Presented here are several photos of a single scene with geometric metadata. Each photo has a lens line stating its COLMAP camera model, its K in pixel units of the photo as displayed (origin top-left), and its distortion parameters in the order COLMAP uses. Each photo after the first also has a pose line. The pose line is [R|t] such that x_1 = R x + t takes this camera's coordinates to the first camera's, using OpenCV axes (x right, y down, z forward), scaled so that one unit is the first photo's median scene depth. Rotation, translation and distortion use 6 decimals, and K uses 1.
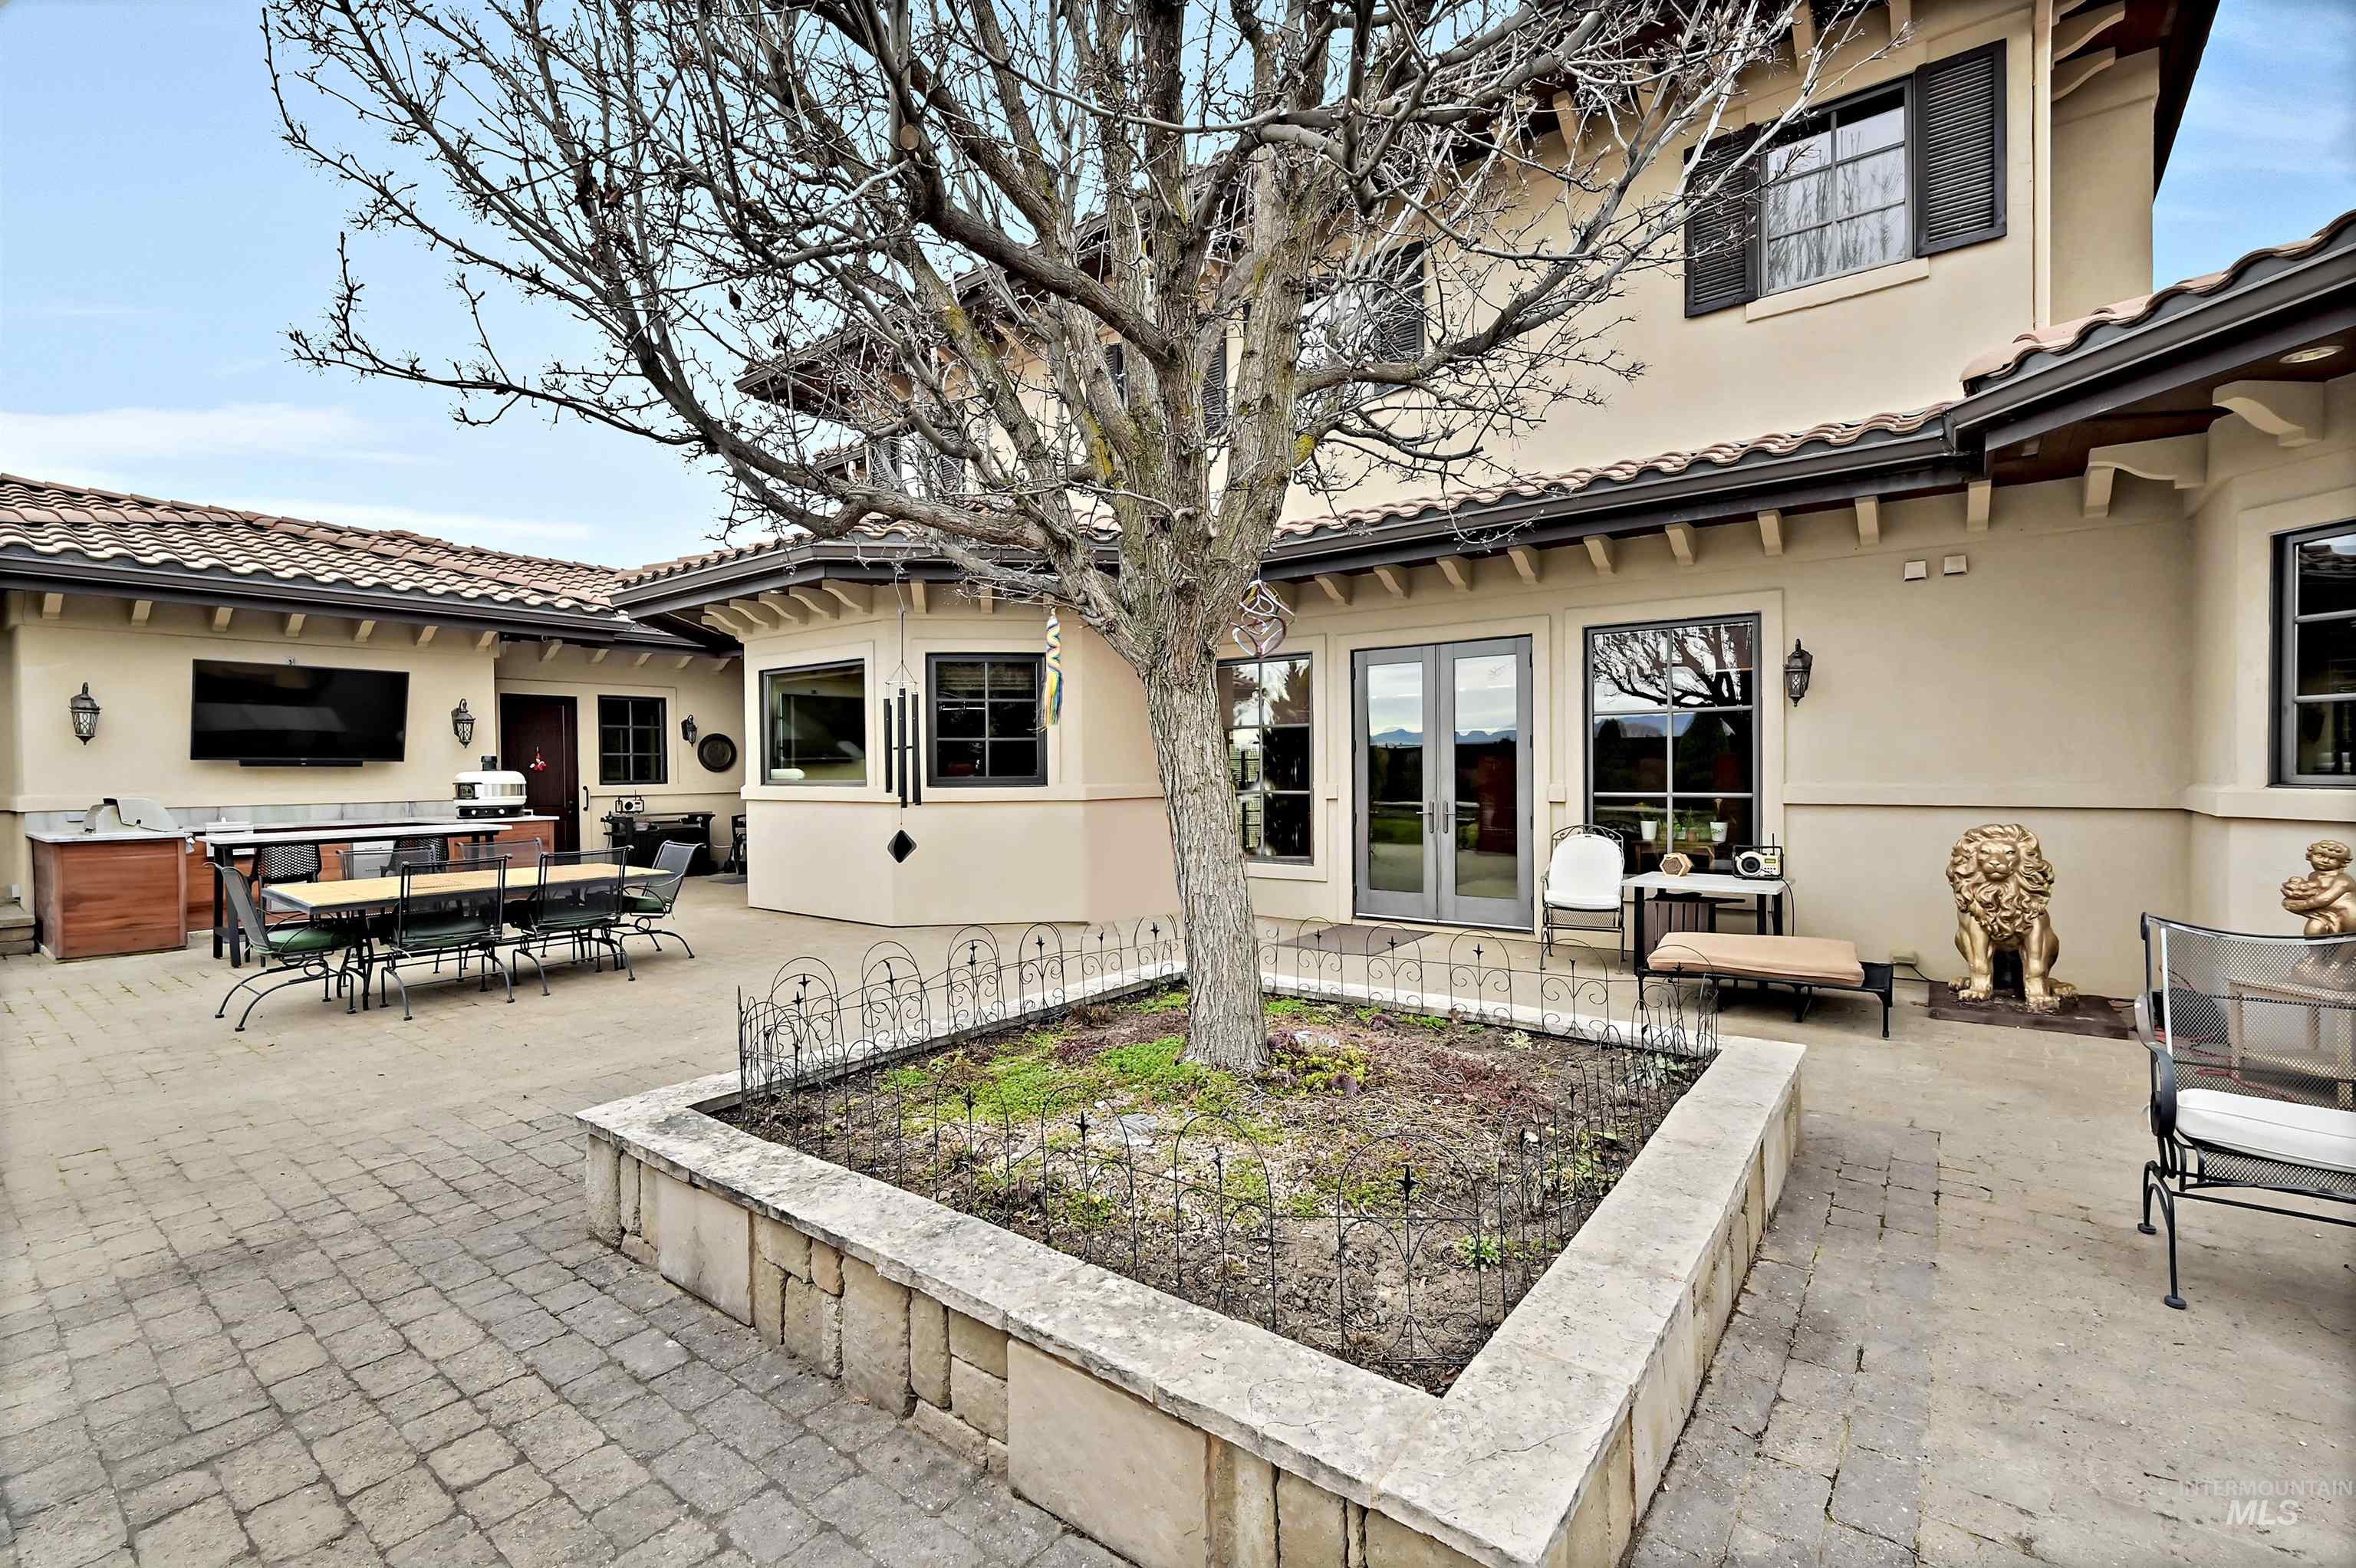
lens RADIAL K [[1041.7, 0, 1178.0], [0, 1041.7, 784.0], [0, 0, 1]] dist [-0.000267, 0.000290]
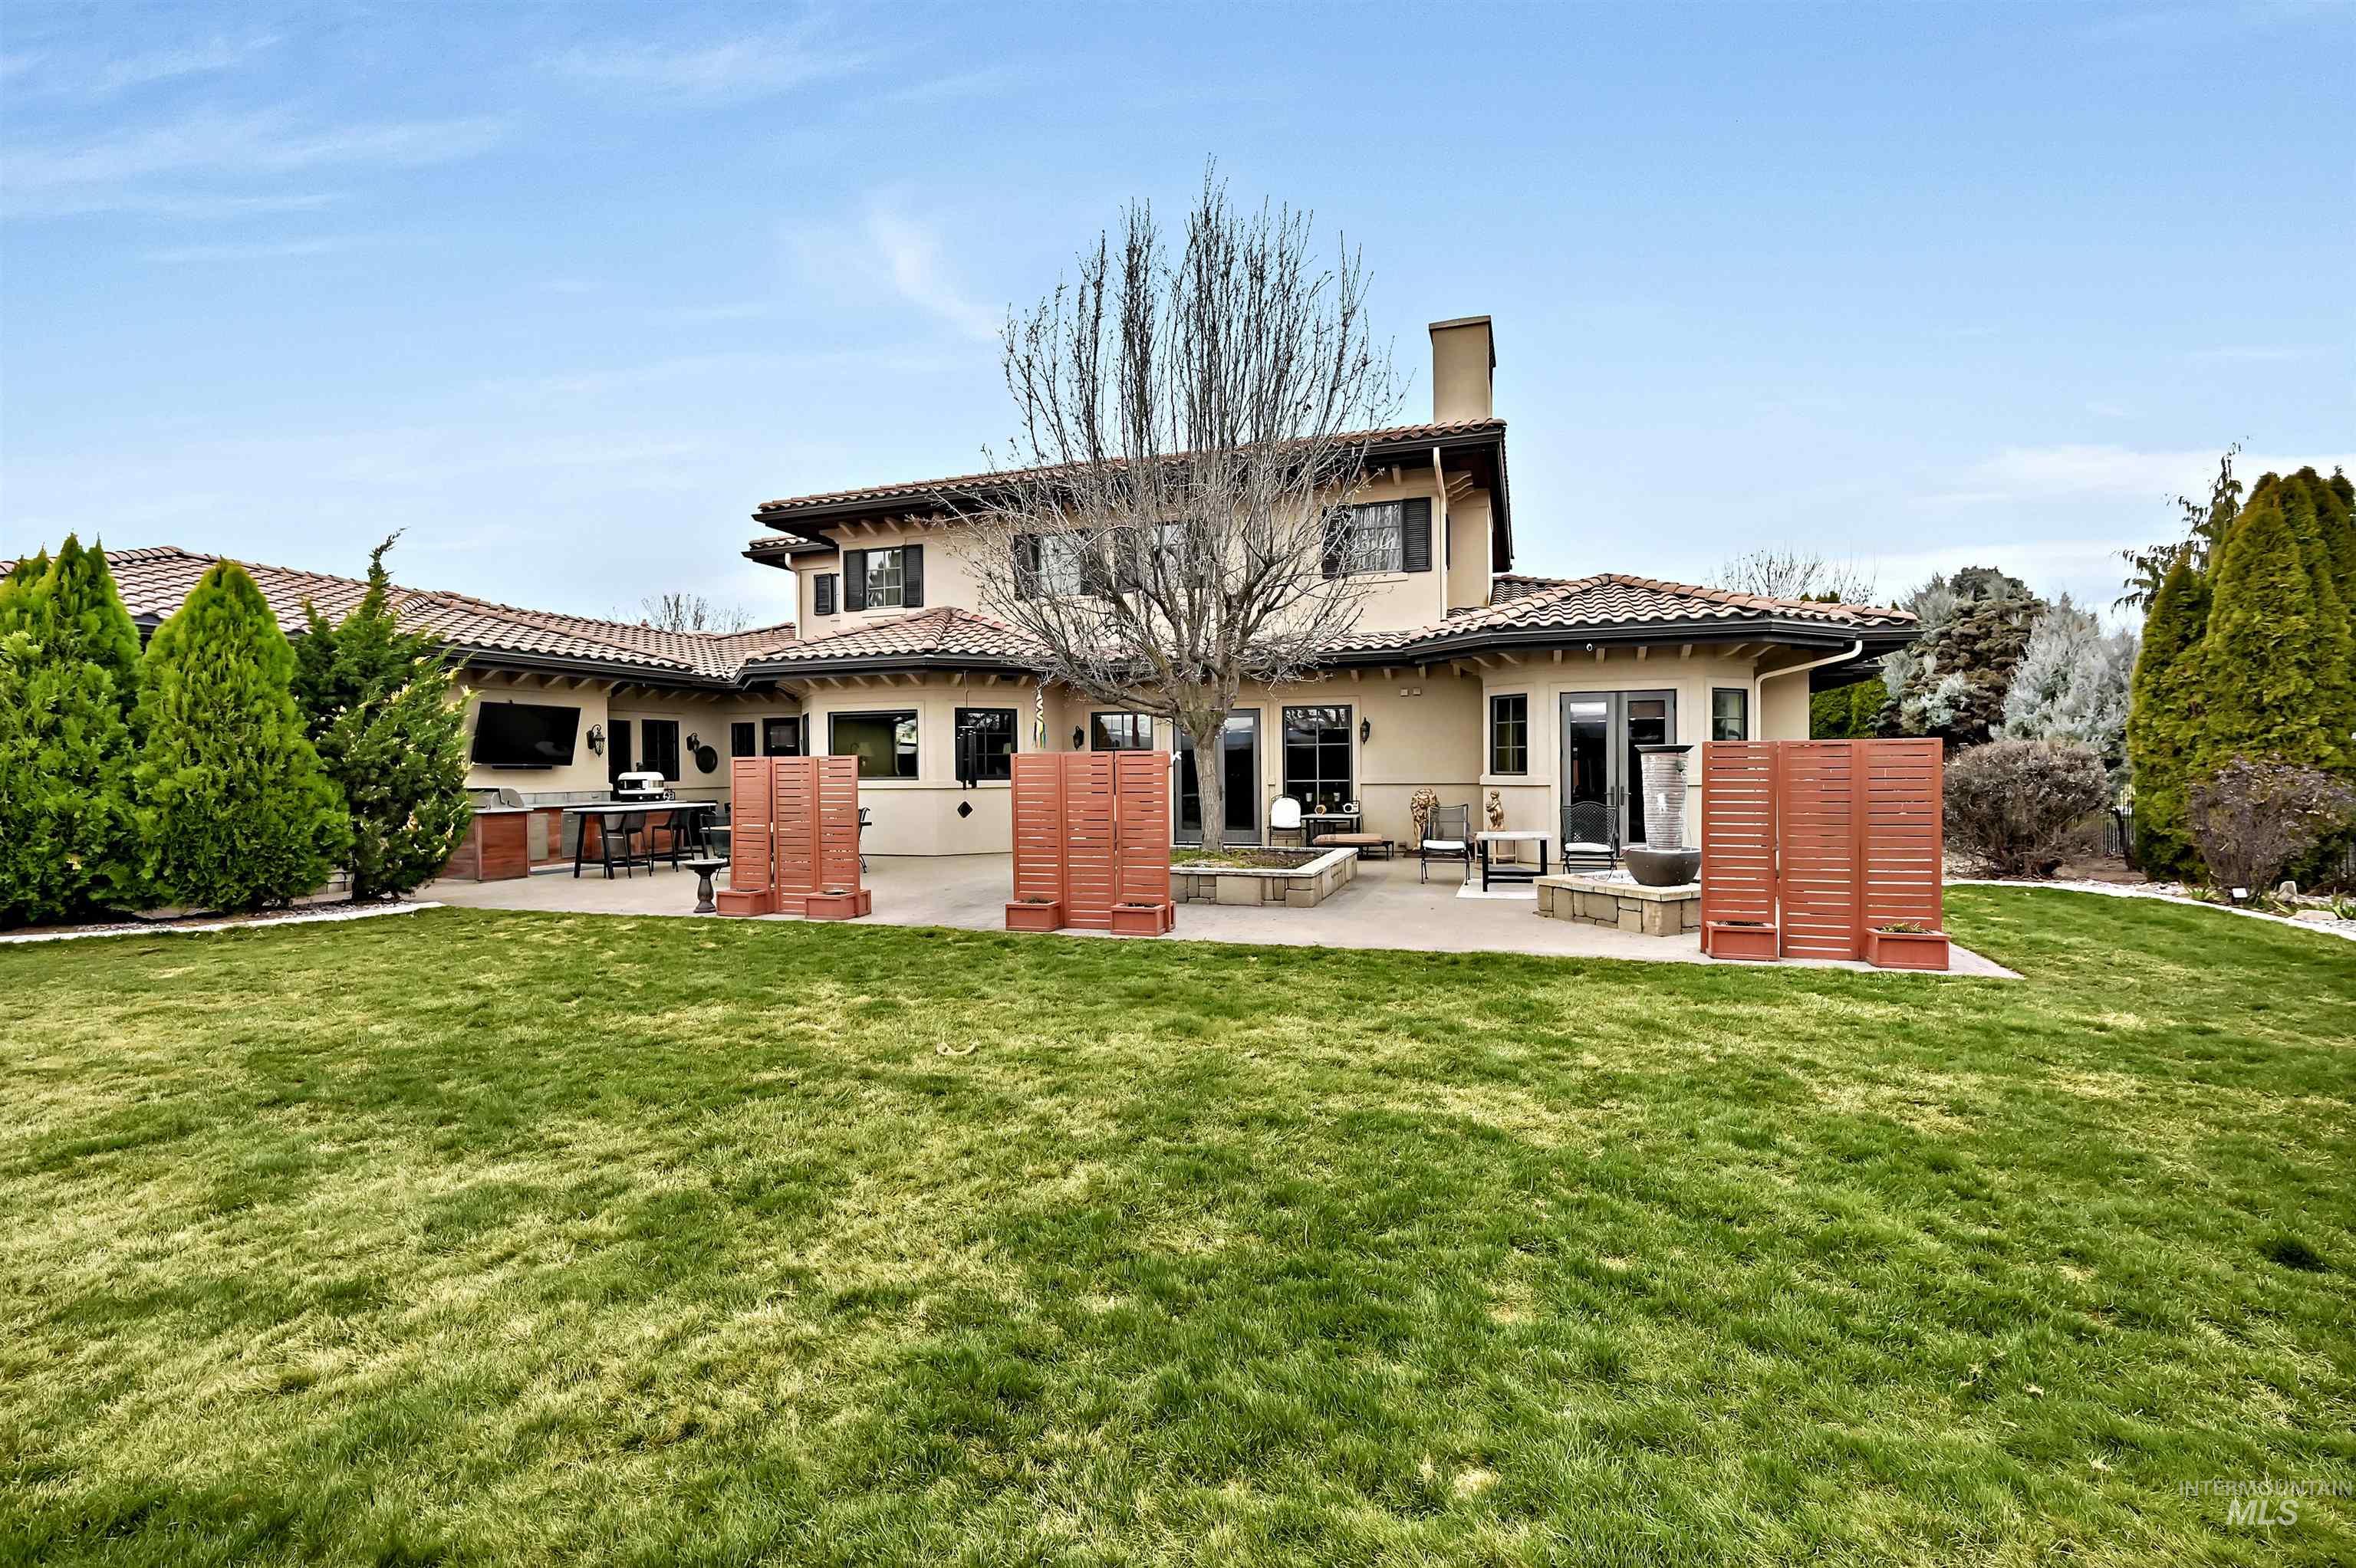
lens RADIAL K [[1041.7, 0, 1178.0], [0, 1041.7, 784.0], [0, 0, 1]] dist [-0.000267, 0.000290]
pose [[0.950046, -0.005940, 0.312055, -0.445802], [0.006374, 0.999980, -0.000371, 0.013503], [-0.312046, 0.002342, 0.950064, -0.900231]]
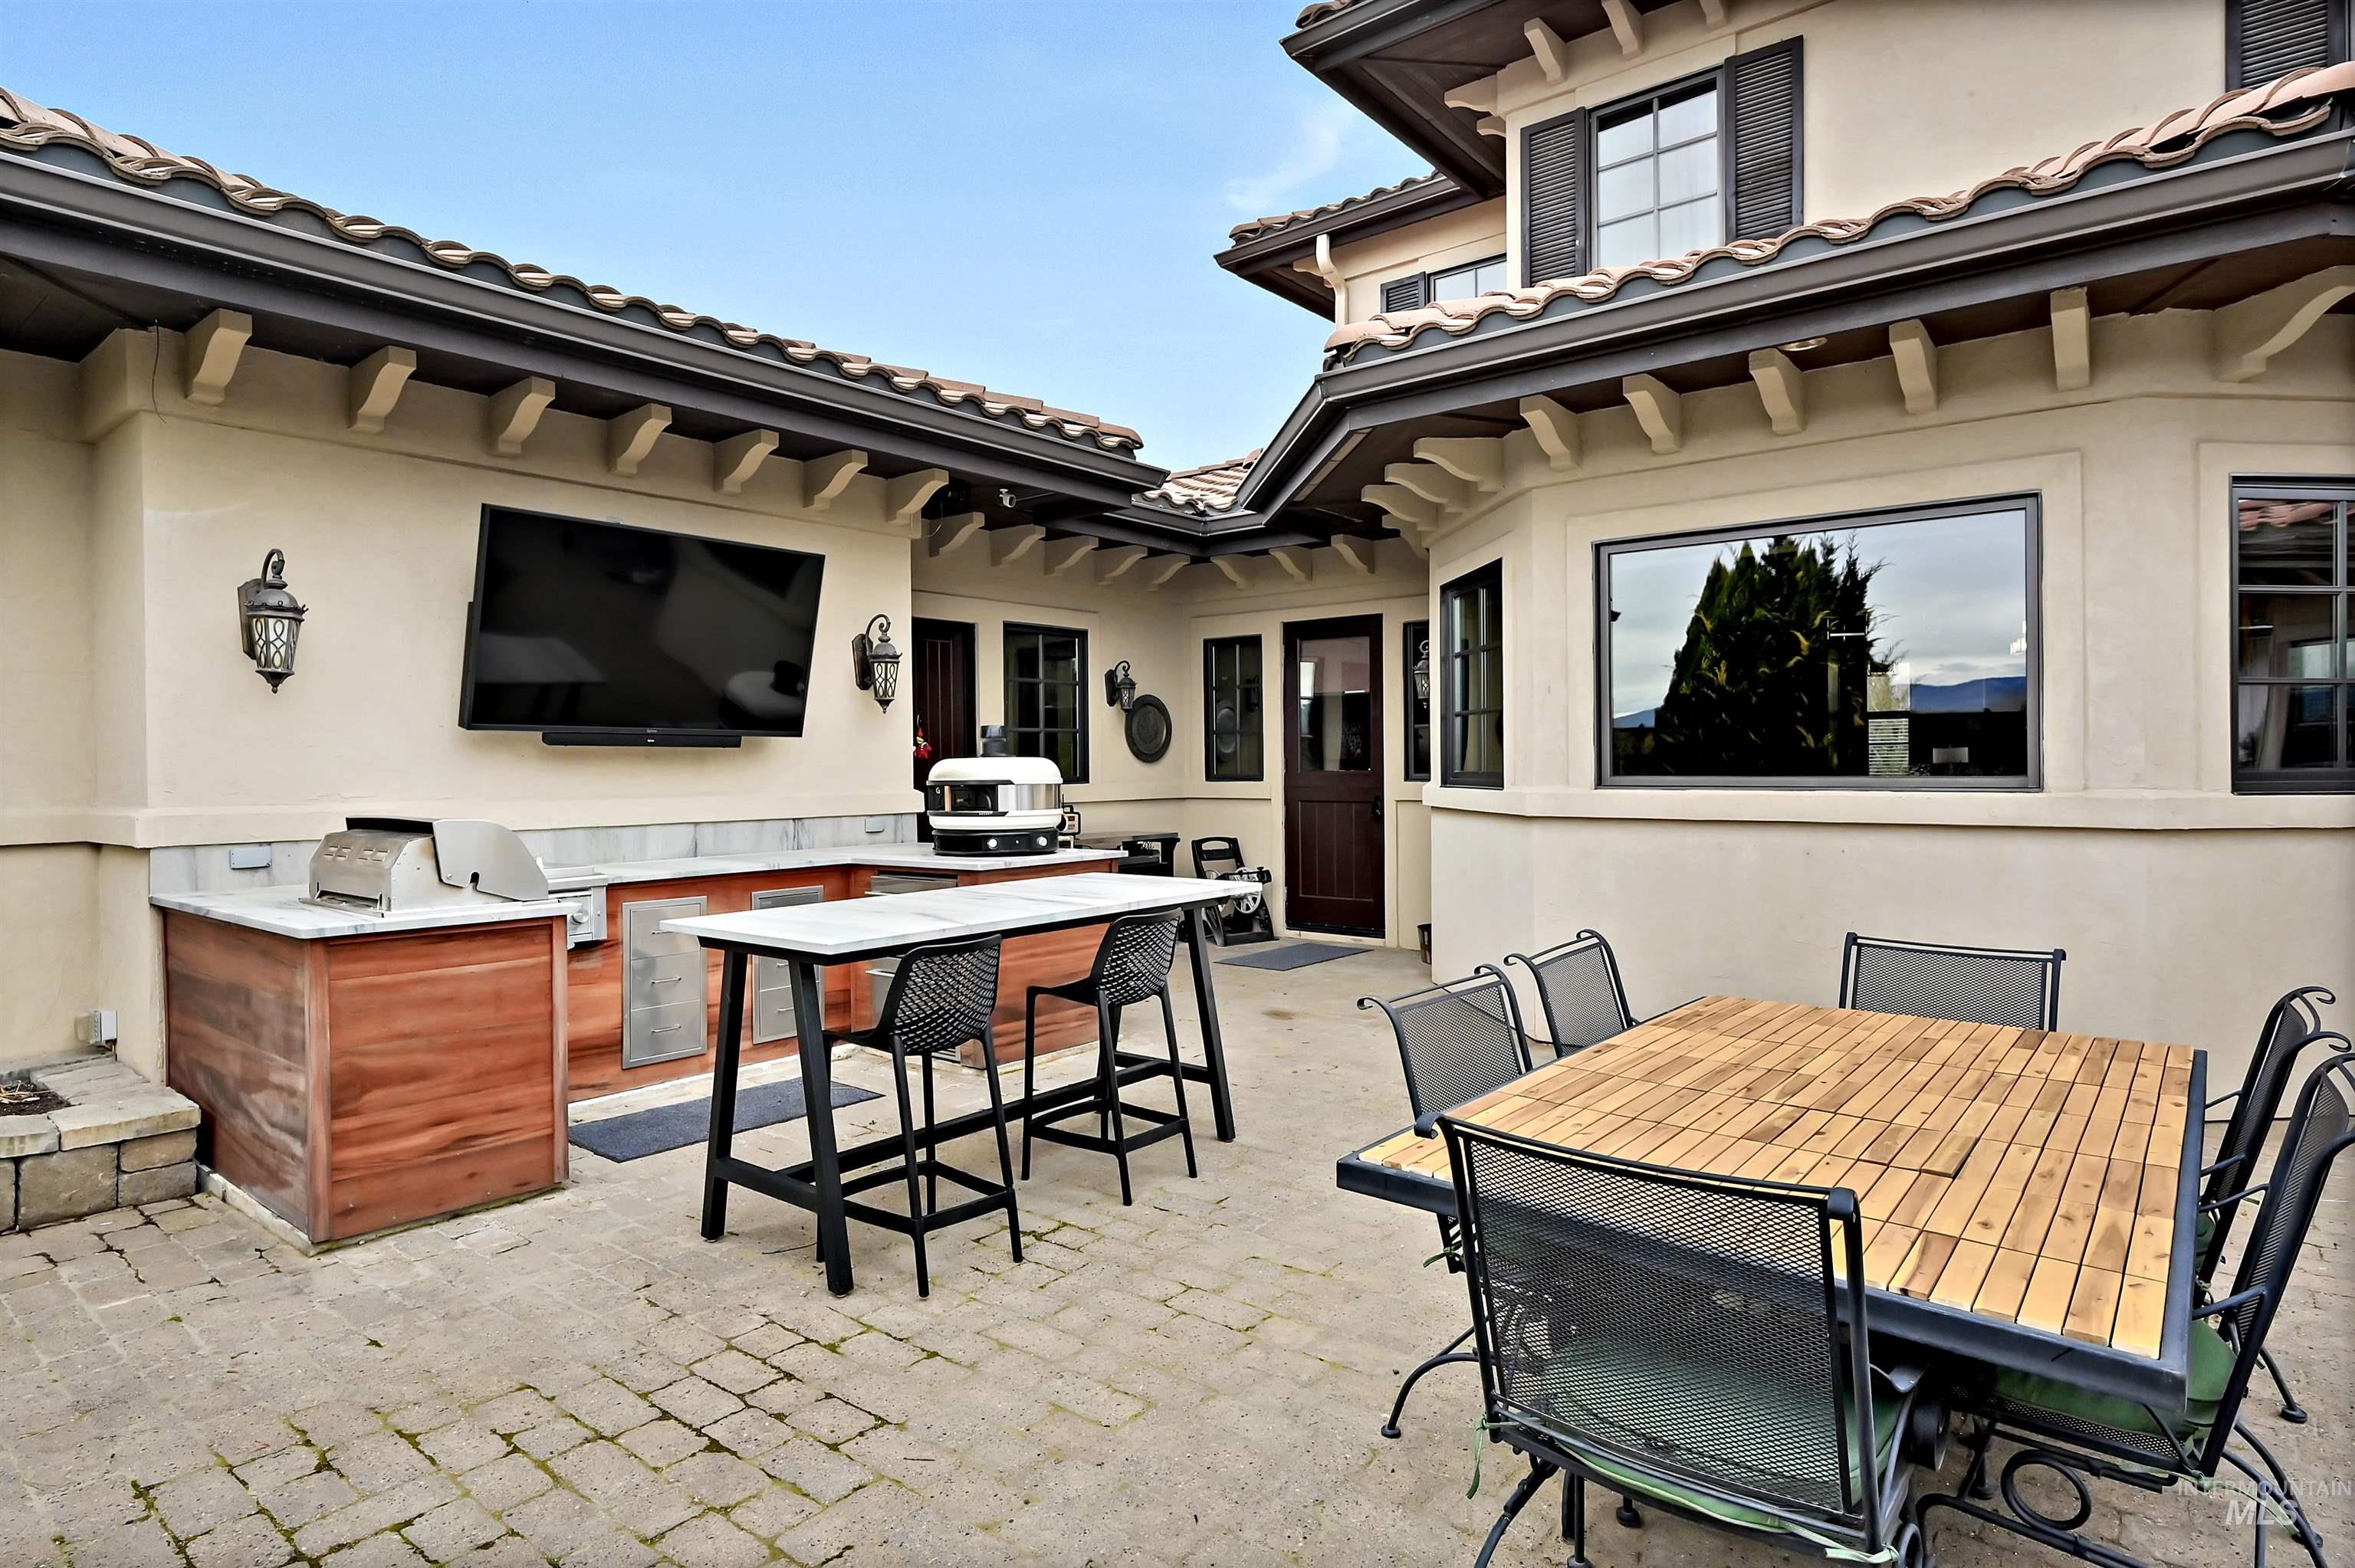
lens RADIAL K [[1299.5, 0, 1177.5], [0, 1299.5, 784.0], [0, 0, 1]] dist [-0.001750, 0.000005]
pose [[0.999521, 0.001646, -0.030919, -0.656415], [-0.001655, 0.999999, -0.000270, 0.000190], [0.030918, 0.000321, 0.999522, 0.470741]]
